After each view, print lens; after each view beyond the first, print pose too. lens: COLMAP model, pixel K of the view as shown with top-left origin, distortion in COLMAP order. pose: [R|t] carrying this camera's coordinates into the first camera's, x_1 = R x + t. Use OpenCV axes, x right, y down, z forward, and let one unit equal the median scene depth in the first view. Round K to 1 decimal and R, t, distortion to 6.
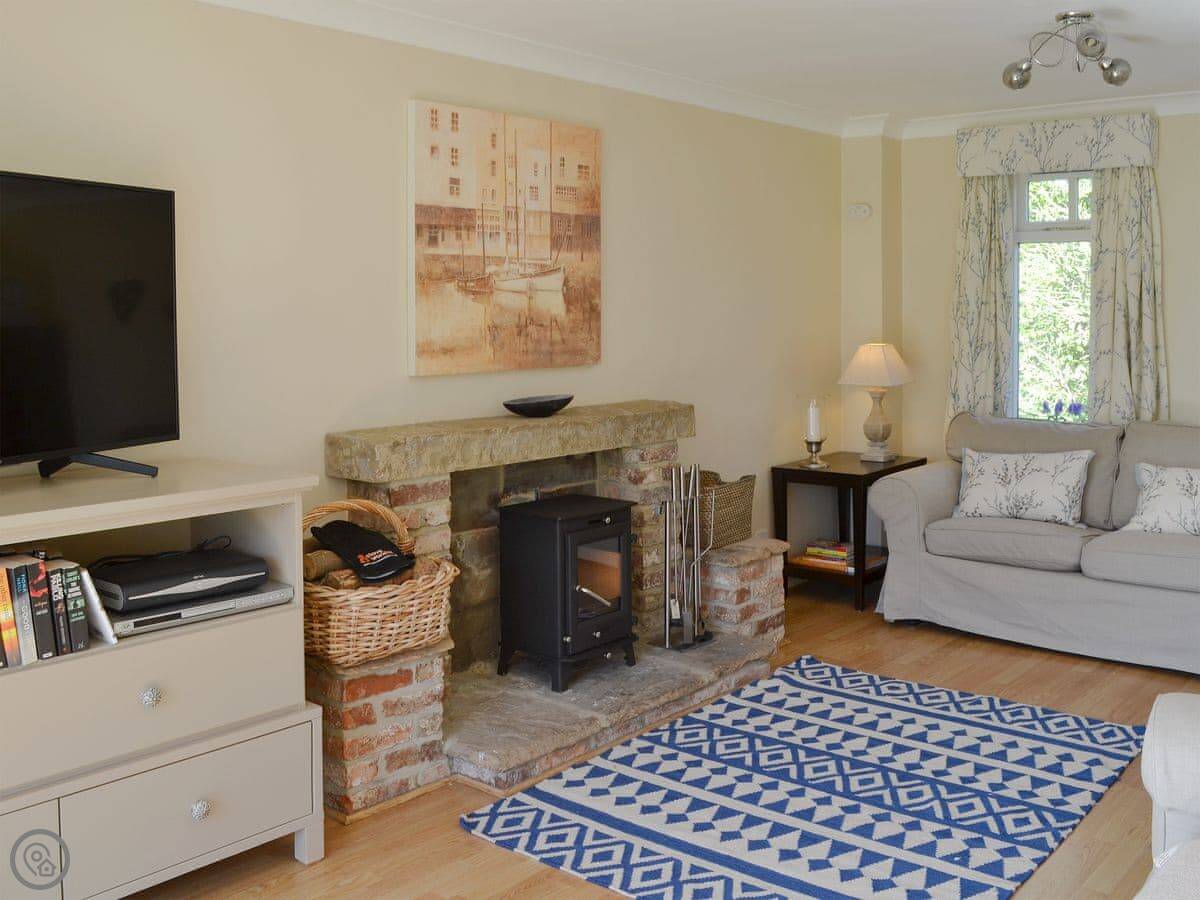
lens RADIAL K [[1115.0, 0, 600.0], [0, 1115.0, 450.0], [0, 0, 1]] dist [-0.074339, 0.005483]
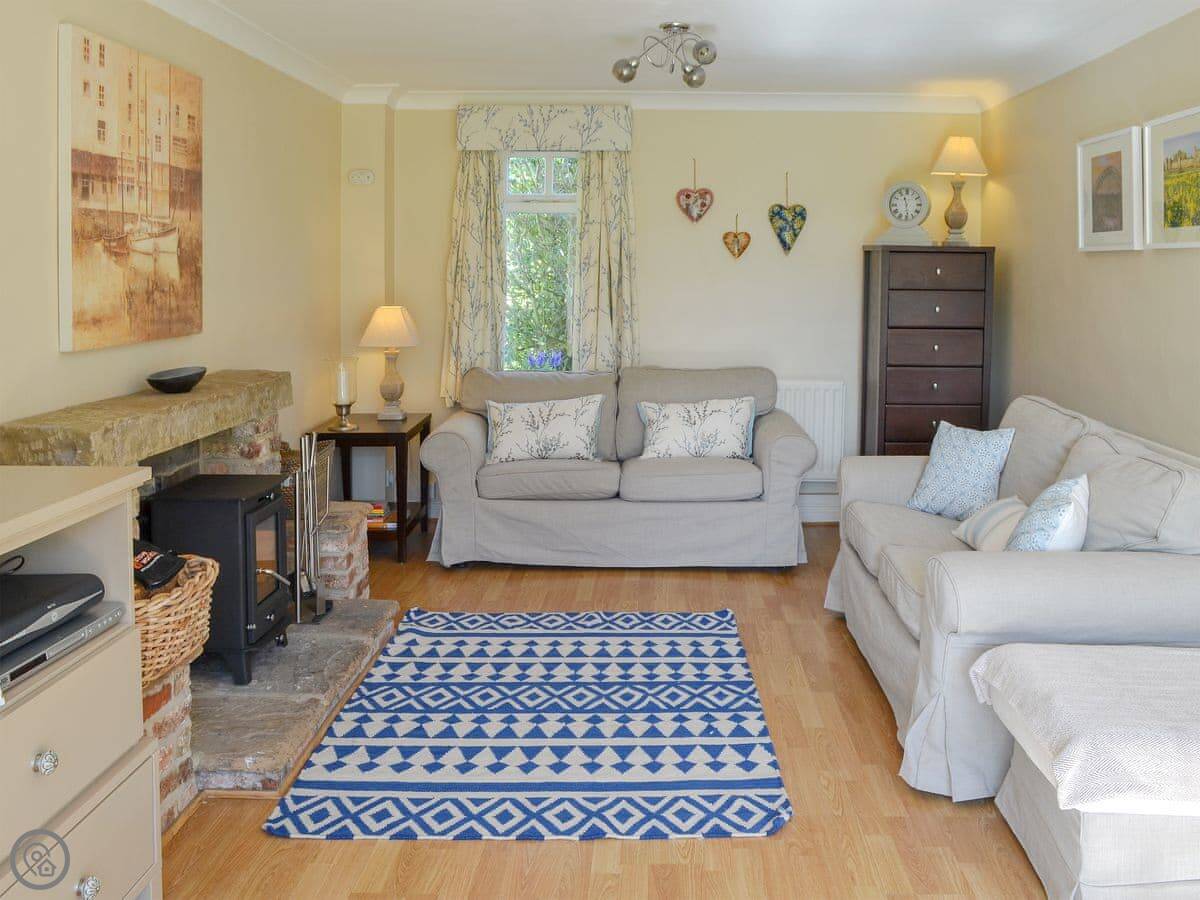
lens RADIAL K [[1115.0, 0, 600.0], [0, 1115.0, 450.0], [0, 0, 1]] dist [-0.074339, 0.005483]
pose [[0.783326, -0.091456, 0.614846, -0.329736], [0.072154, 0.995809, 0.056196, -0.008390], [-0.617409, 0.000344, 0.786642, 0.081103]]
